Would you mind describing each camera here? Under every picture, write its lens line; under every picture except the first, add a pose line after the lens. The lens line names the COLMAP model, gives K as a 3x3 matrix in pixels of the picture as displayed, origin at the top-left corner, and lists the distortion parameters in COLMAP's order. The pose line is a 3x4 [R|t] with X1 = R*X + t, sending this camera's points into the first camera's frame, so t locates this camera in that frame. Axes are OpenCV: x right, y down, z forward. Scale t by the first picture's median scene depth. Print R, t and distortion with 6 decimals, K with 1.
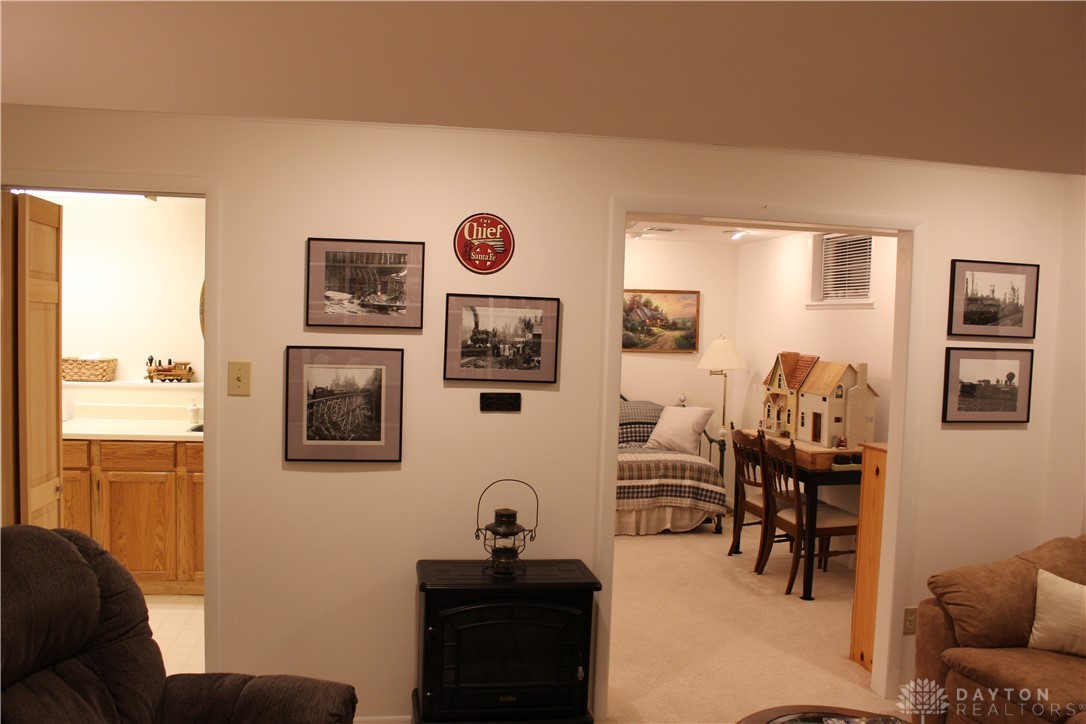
lens RADIAL K [[902.9, 0, 537.1], [0, 902.9, 366.3], [0, 0, 1]] dist [-0.134822, 0.096735]
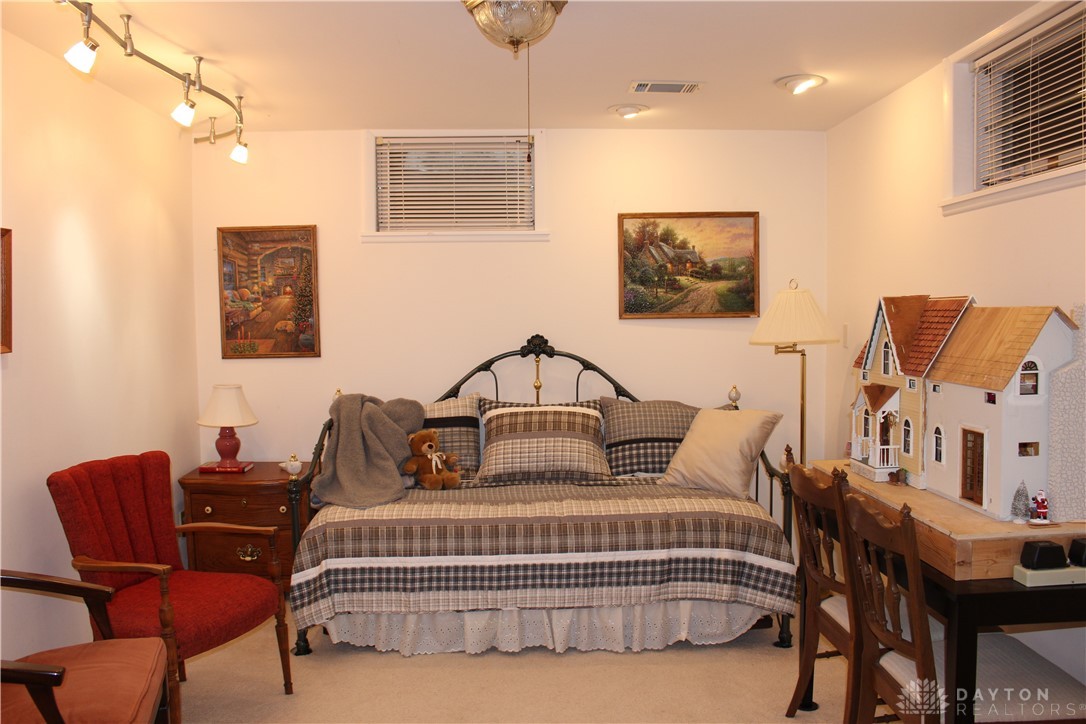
lens RADIAL K [[902.9, 0, 548.0], [0, 902.9, 372.2], [0, 0, 1]] dist [-0.134822, 0.096735]
pose [[0.989291, -0.029995, -0.142844, 0.133819], [0.032044, 0.999414, 0.012063, 0.010519], [0.142399, -0.016511, 0.989672, 0.426981]]
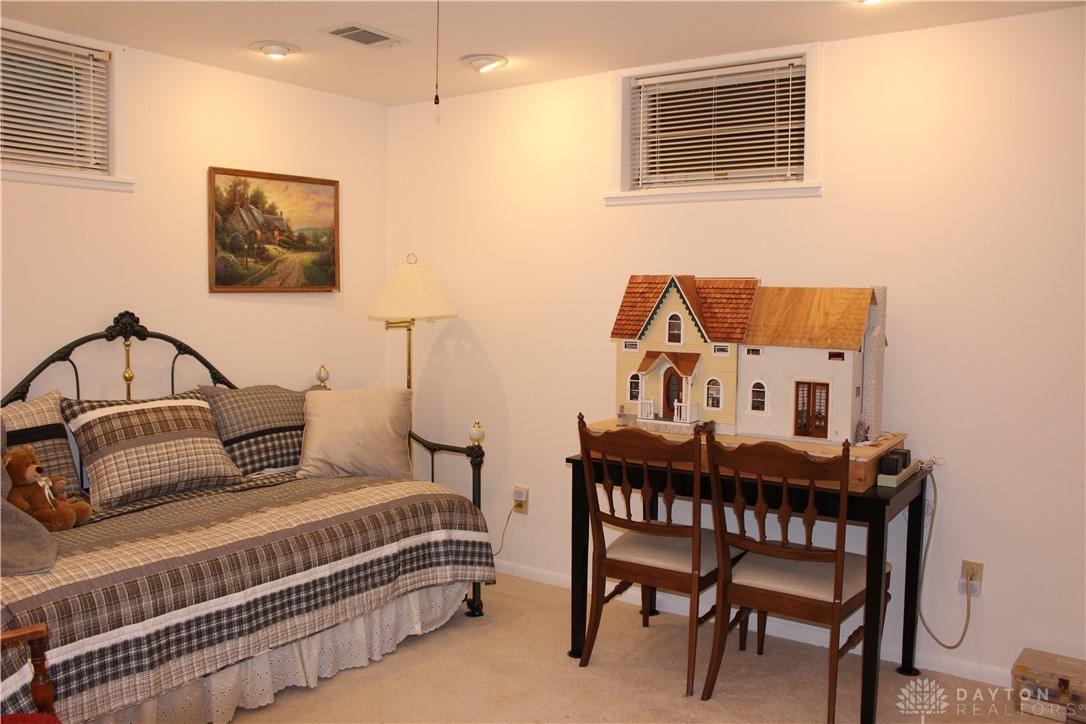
lens RADIAL K [[902.9, 0, 532.5], [0, 902.9, 366.3], [0, 0, 1]] dist [-0.134822, 0.096735]
pose [[0.716944, -0.079721, 0.692558, -0.134692], [0.044968, 0.996659, 0.068175, -0.001092], [-0.695679, -0.017734, 0.718134, 0.549189]]
